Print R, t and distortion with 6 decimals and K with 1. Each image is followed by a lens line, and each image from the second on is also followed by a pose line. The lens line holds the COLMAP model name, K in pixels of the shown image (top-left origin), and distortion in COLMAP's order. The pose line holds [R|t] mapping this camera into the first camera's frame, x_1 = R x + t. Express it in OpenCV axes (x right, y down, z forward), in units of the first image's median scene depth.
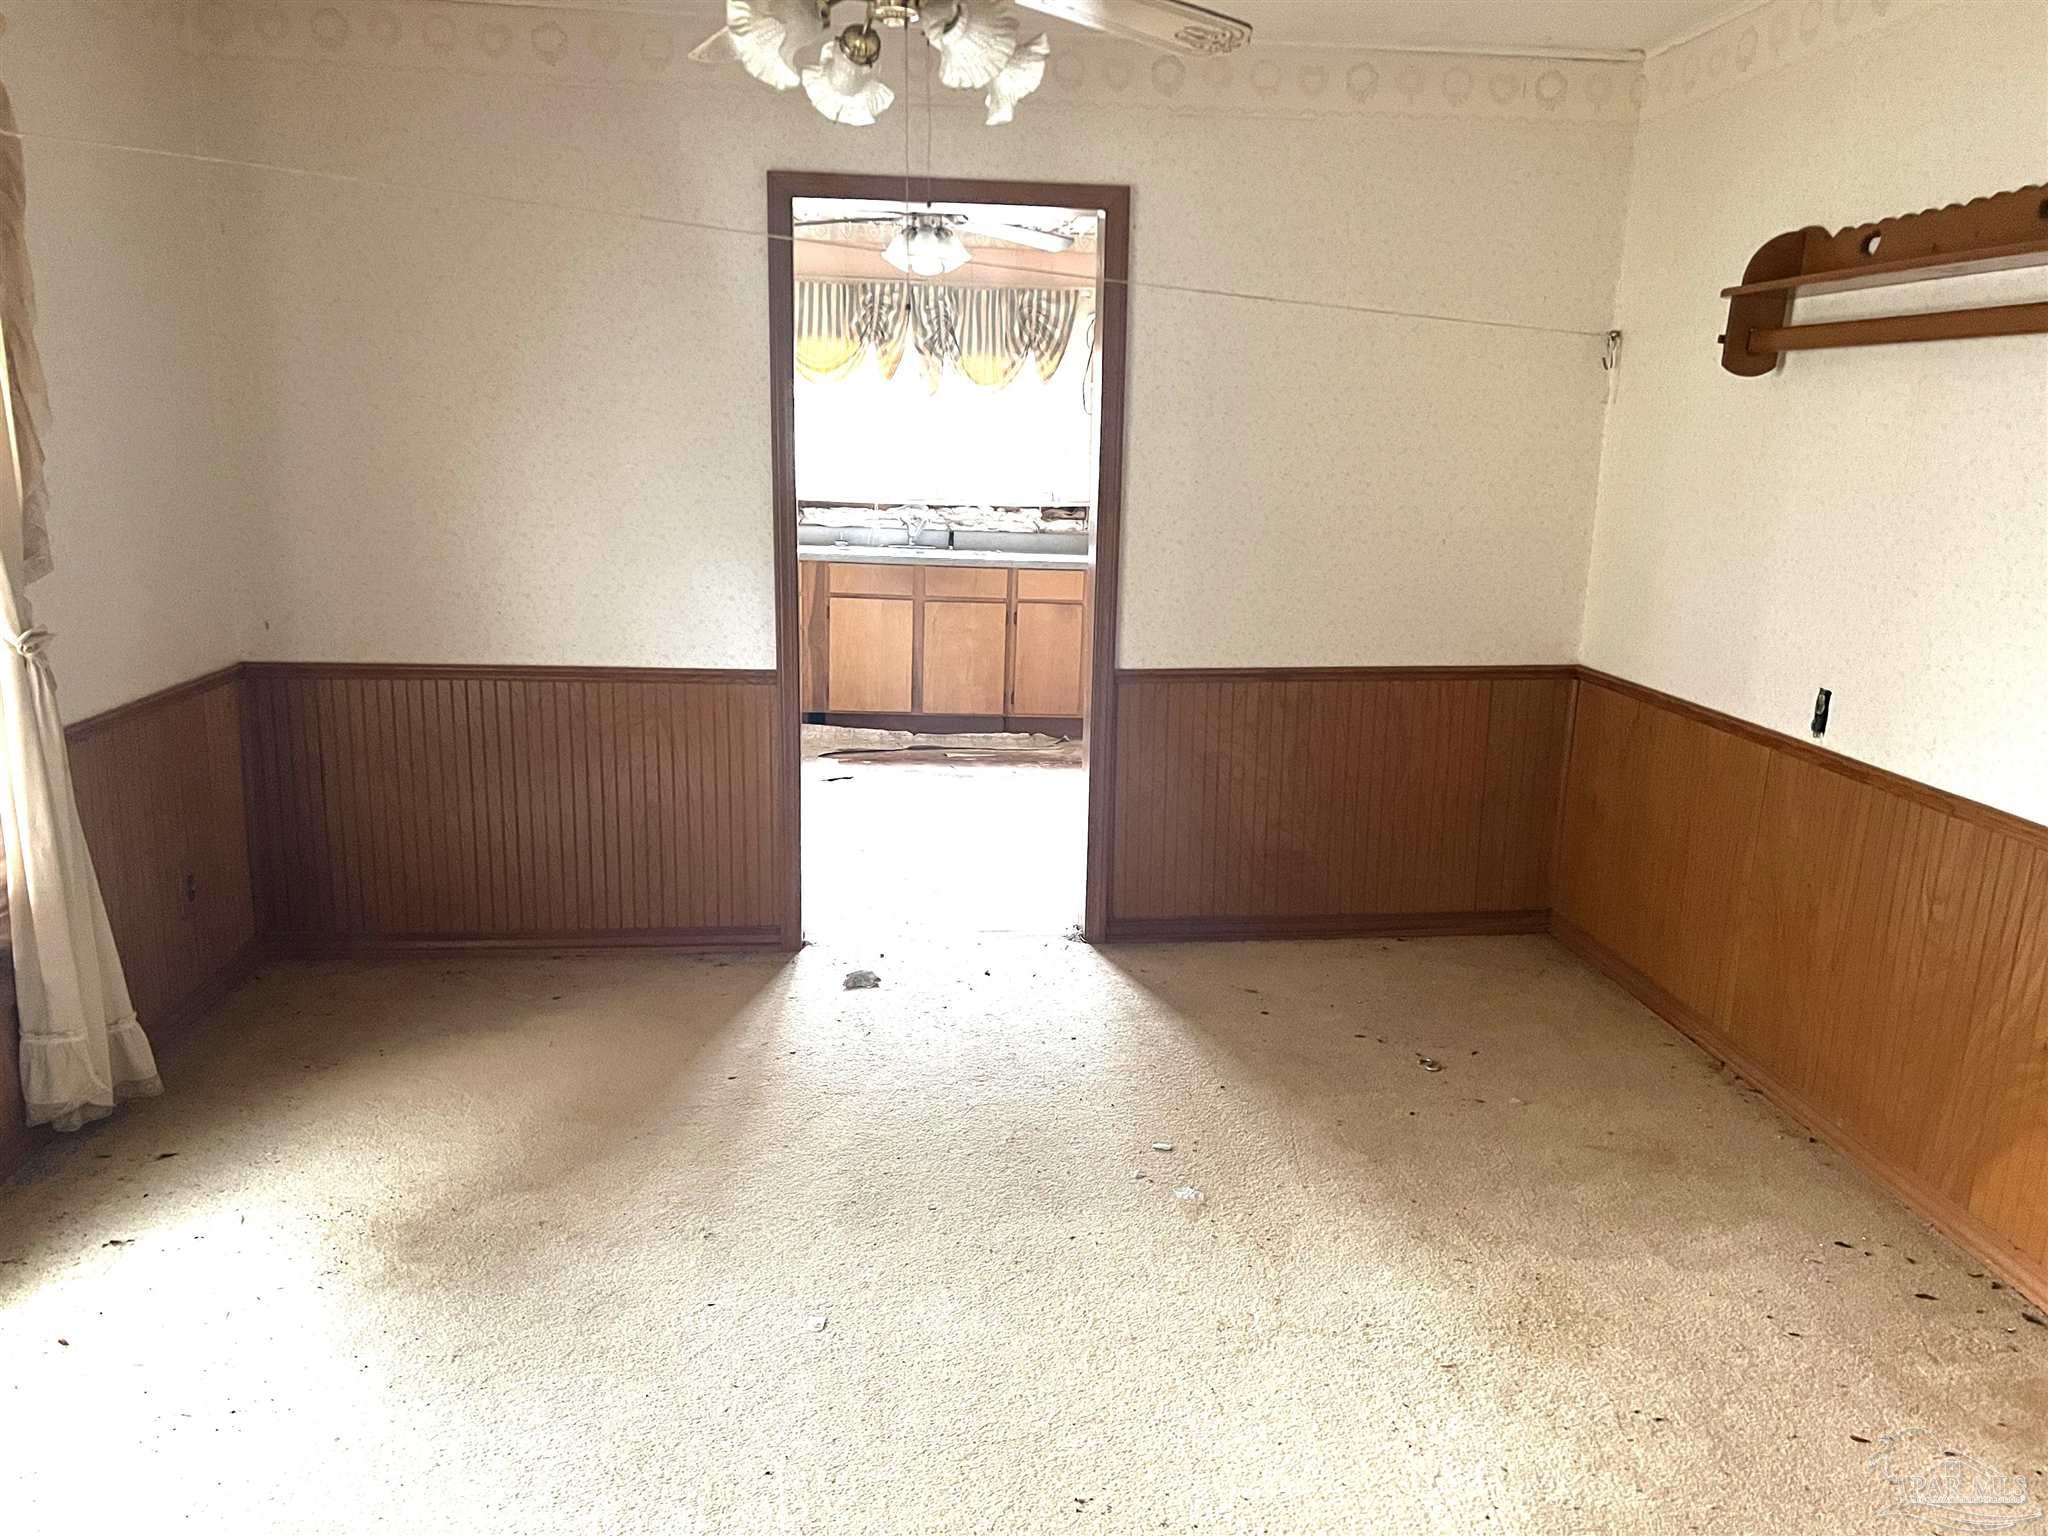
lens RADIAL K [[1514.0, 0, 1024.0], [0, 1514.0, 768.0], [0, 0, 1]] dist [0.044554, -0.001631]
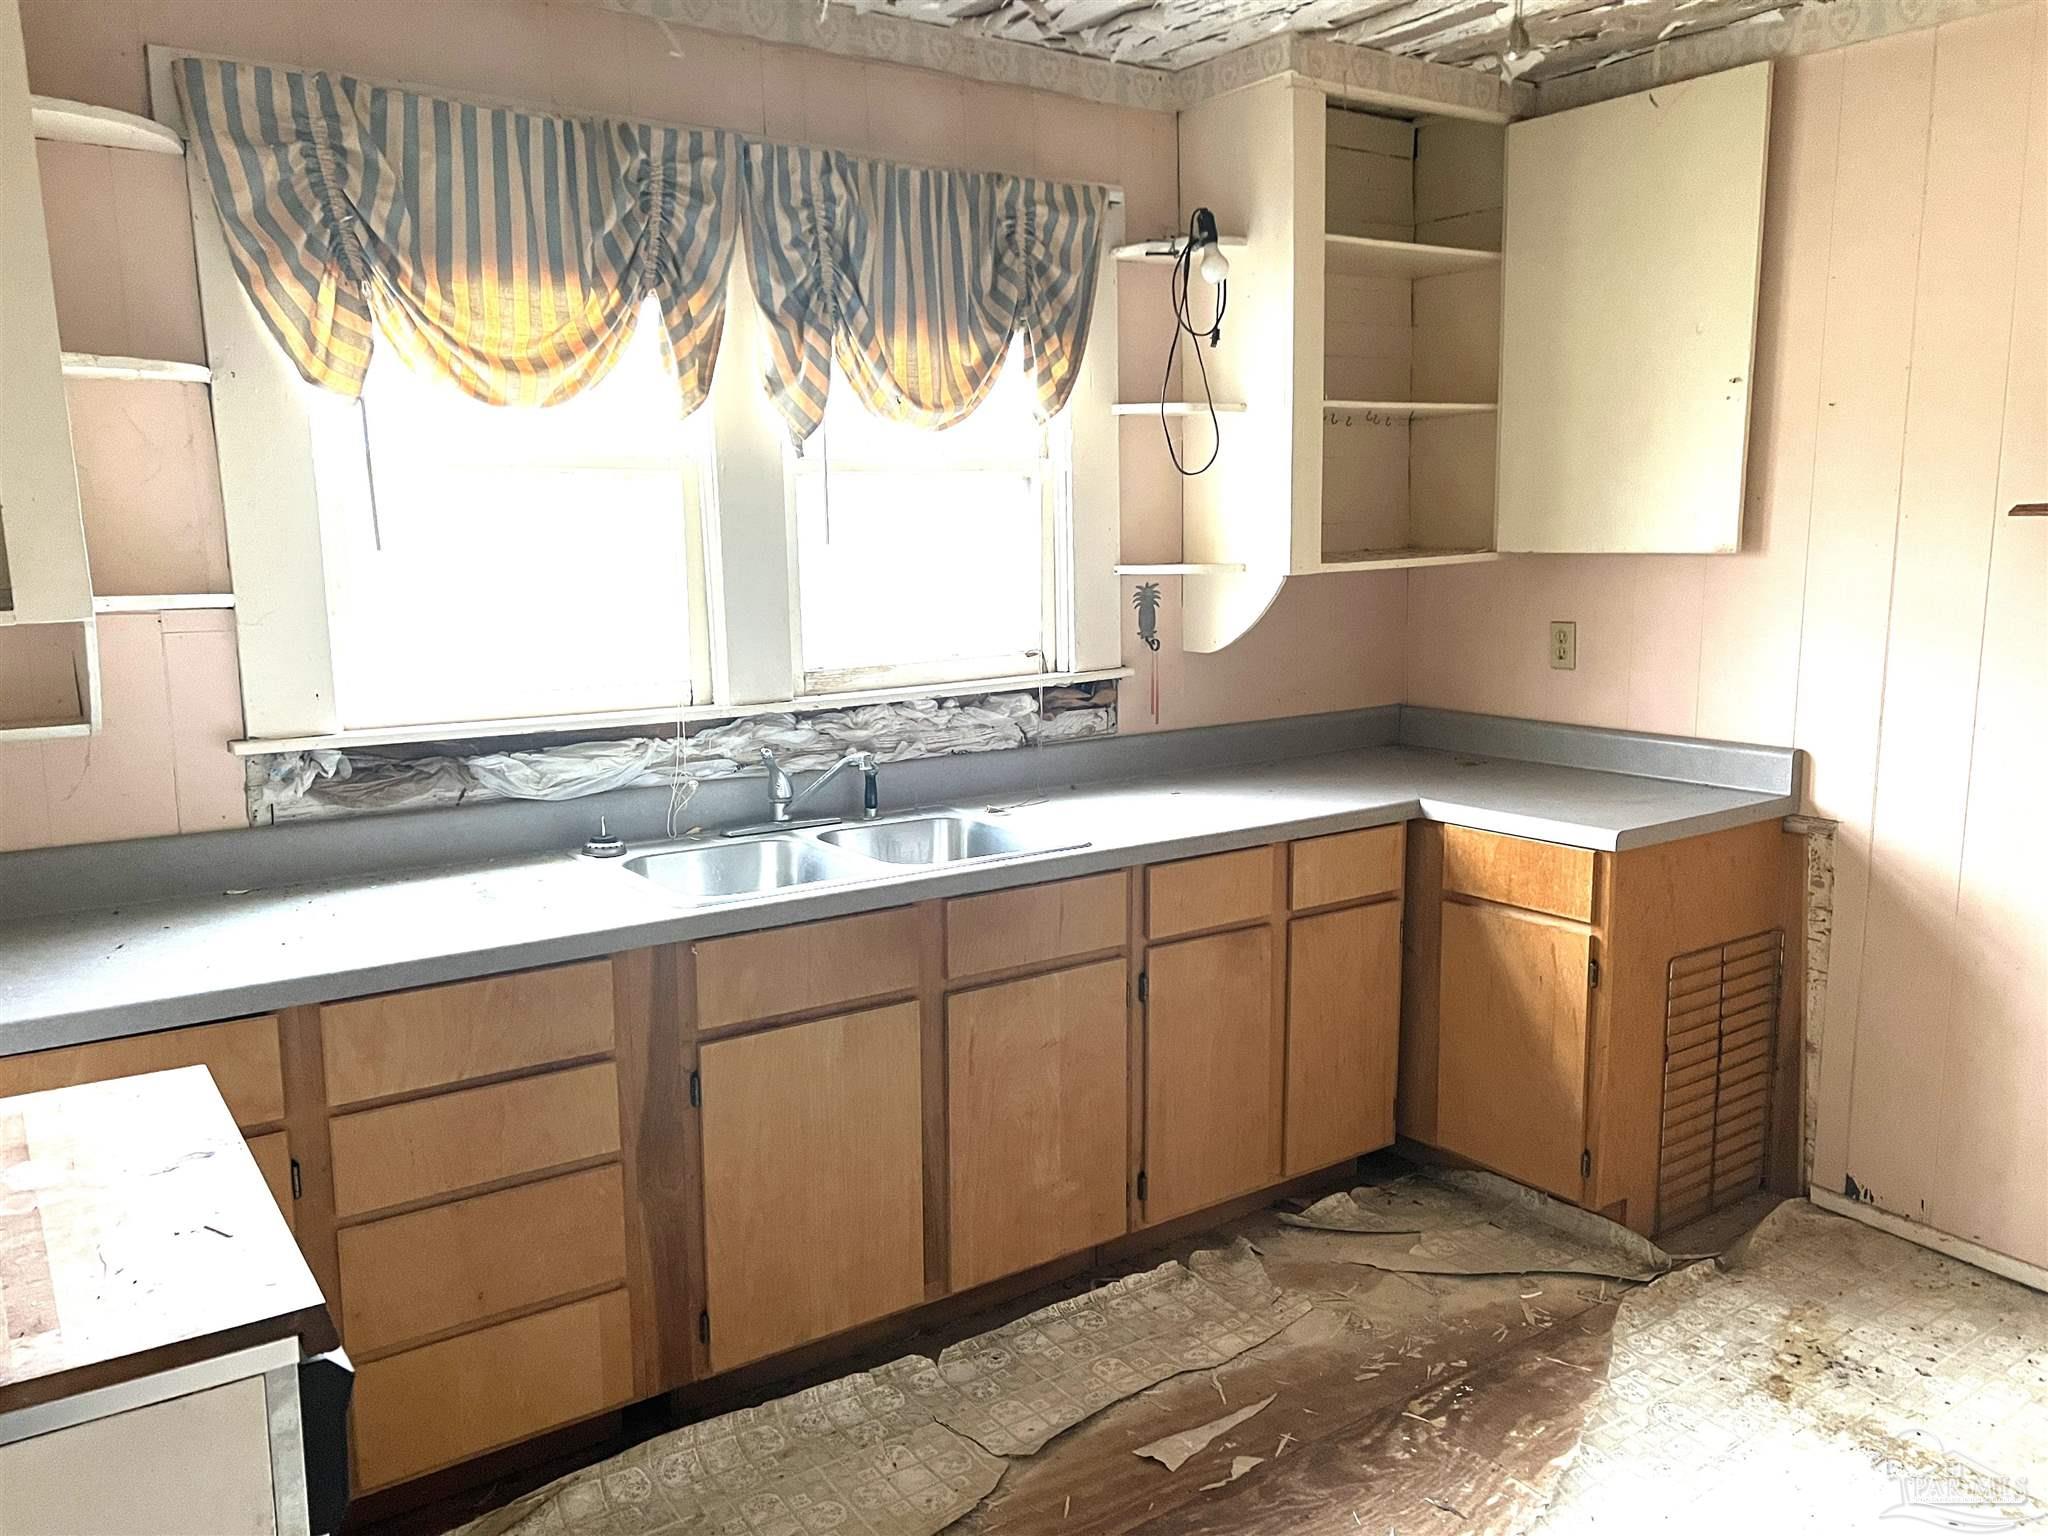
lens RADIAL K [[1514.0, 0, 1024.0], [0, 1514.0, 768.0], [0, 0, 1]] dist [0.044554, -0.001631]
pose [[0.890145, -0.116710, 0.440477, -0.193430], [0.143097, 0.989339, -0.027042, -0.145334], [-0.432625, 0.087102, 0.897357, 0.645153]]
